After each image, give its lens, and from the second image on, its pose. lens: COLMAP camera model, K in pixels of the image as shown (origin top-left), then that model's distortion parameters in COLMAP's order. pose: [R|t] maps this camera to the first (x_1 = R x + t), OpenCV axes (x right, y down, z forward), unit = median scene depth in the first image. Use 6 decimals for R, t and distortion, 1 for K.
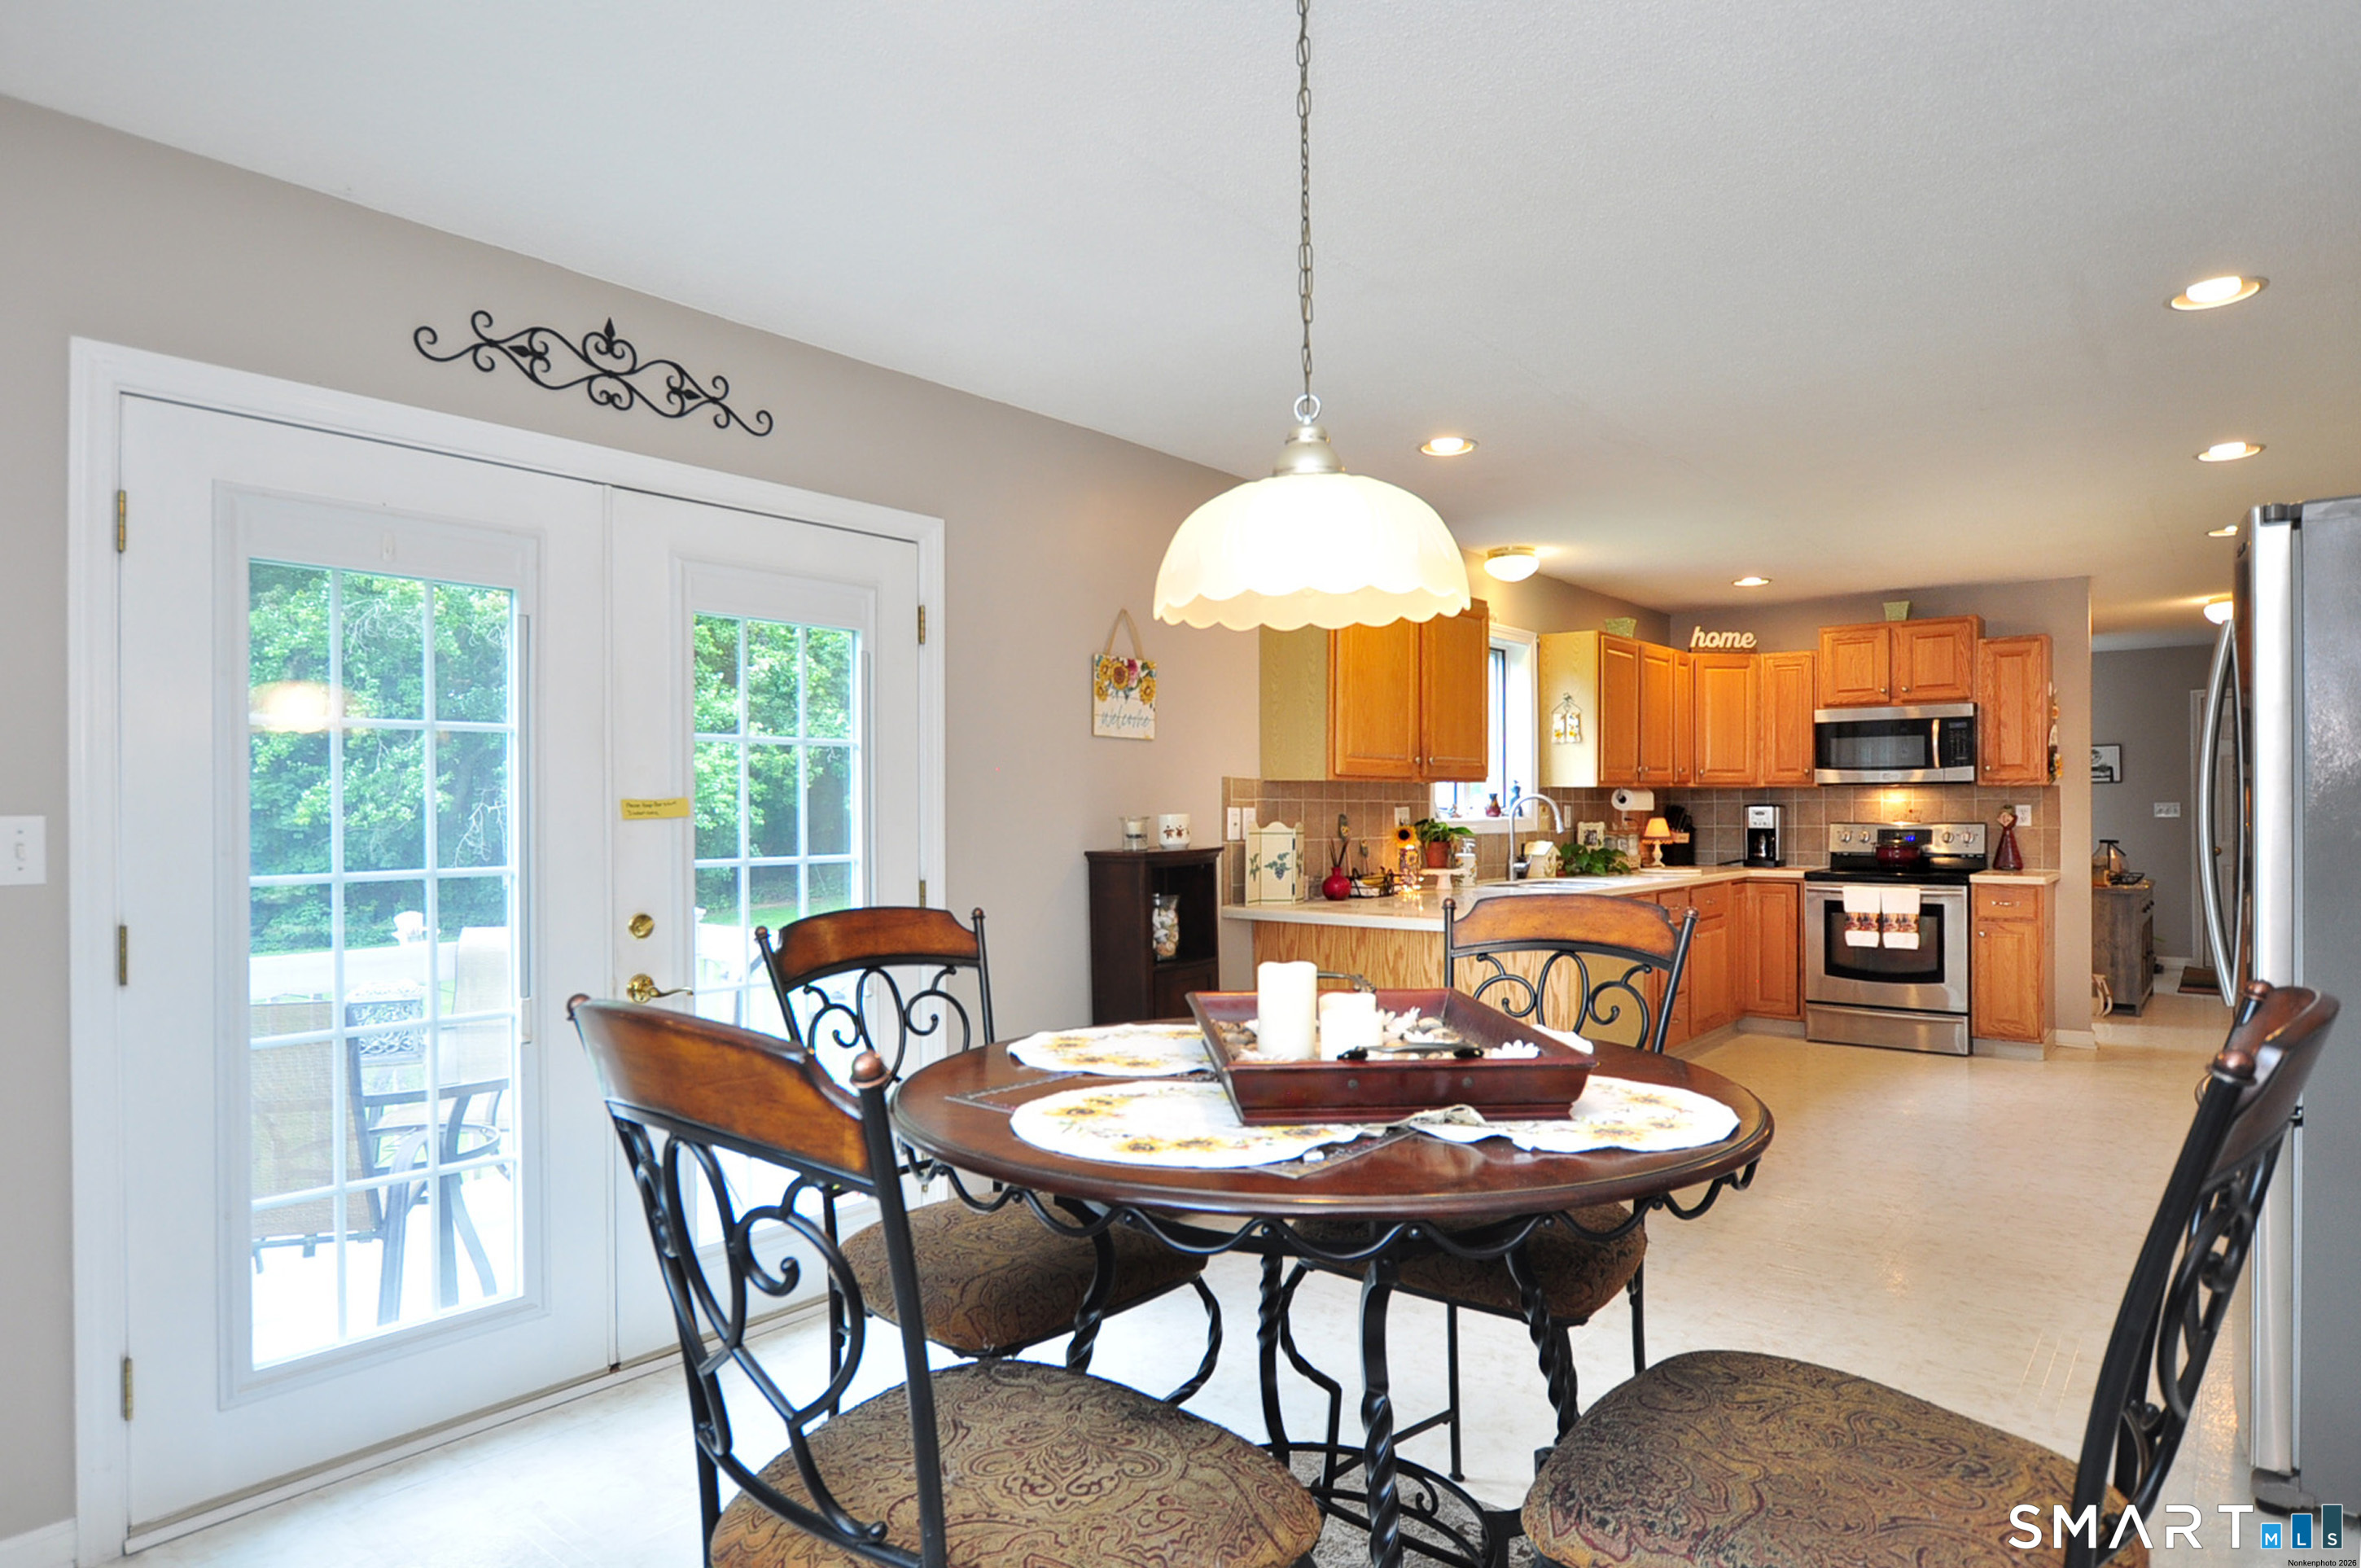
lens RADIAL K [[1334.5, 0, 1170.4], [0, 1334.5, 800.1], [0, 0, 1]] dist [-0.001284, -0.000250]
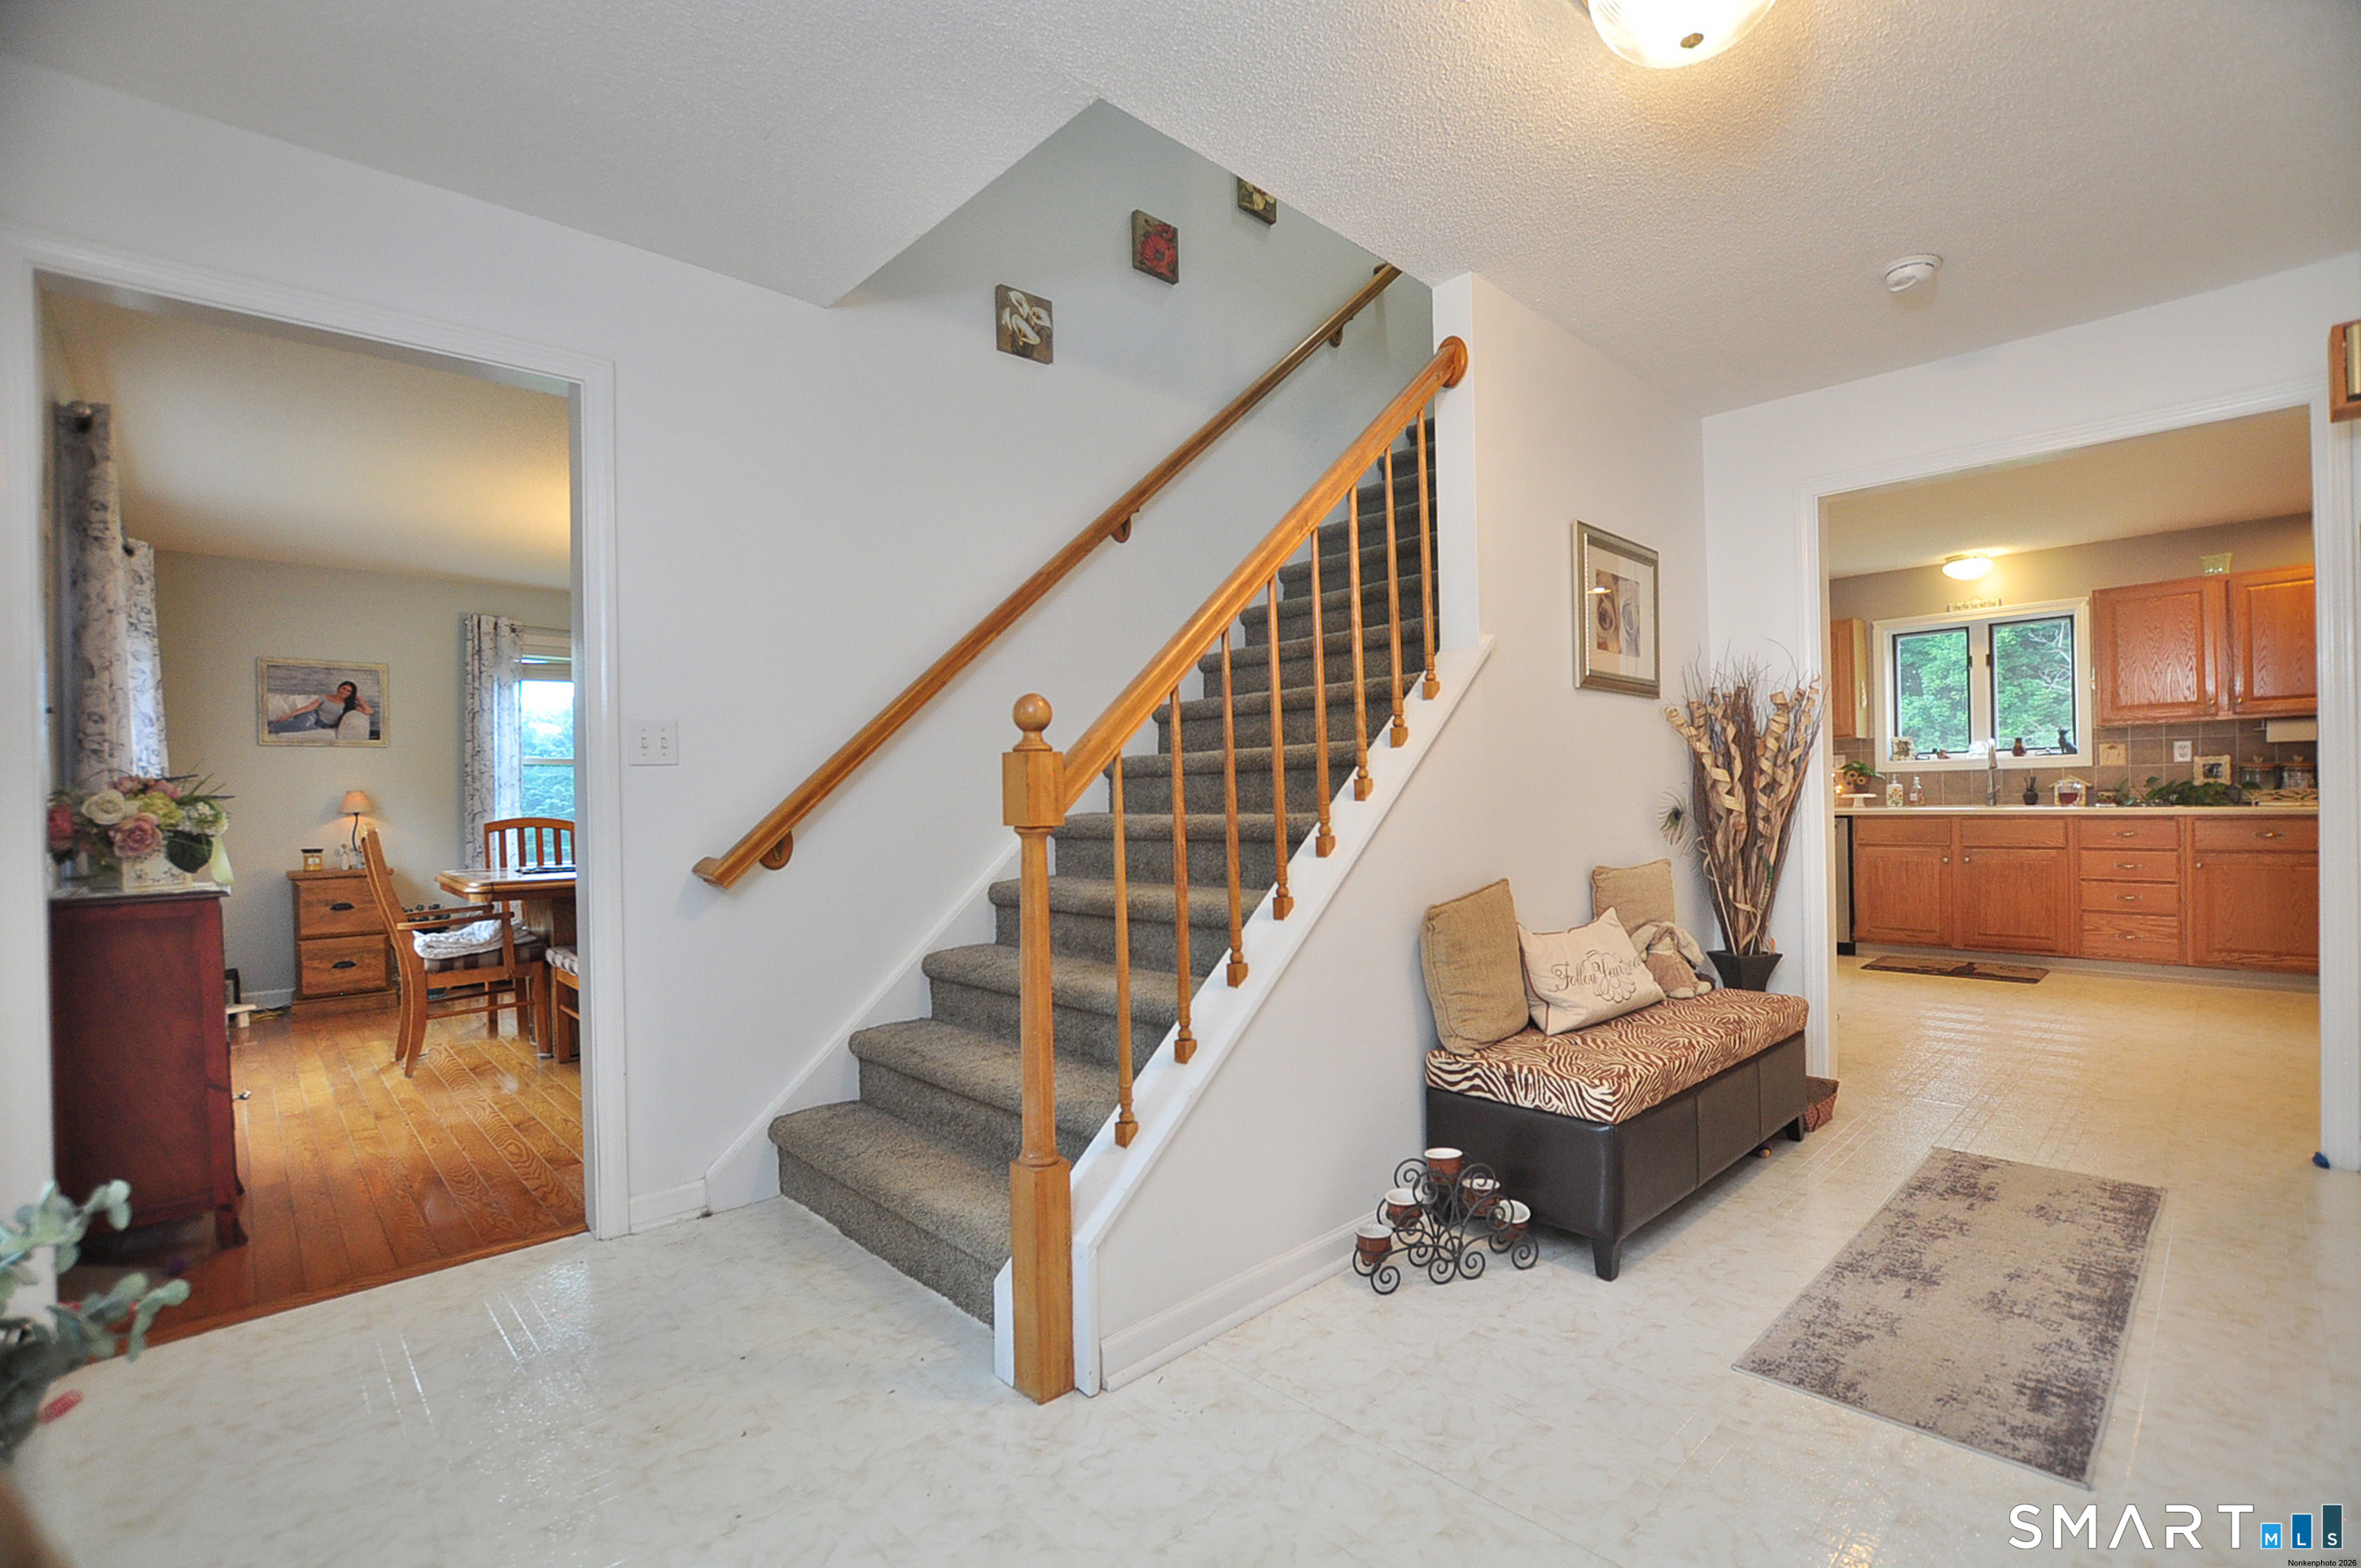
lens RADIAL K [[1057.4, 0, 1186.3], [0, 1057.4, 804.2], [0, 0, 1]] dist [-0.013253, -0.000193]
pose [[-0.108655, 0.008980, -0.994039, 1.211604], [0.021627, 0.999744, 0.006668, 0.031692], [0.993844, -0.020774, -0.108822, 0.303698]]
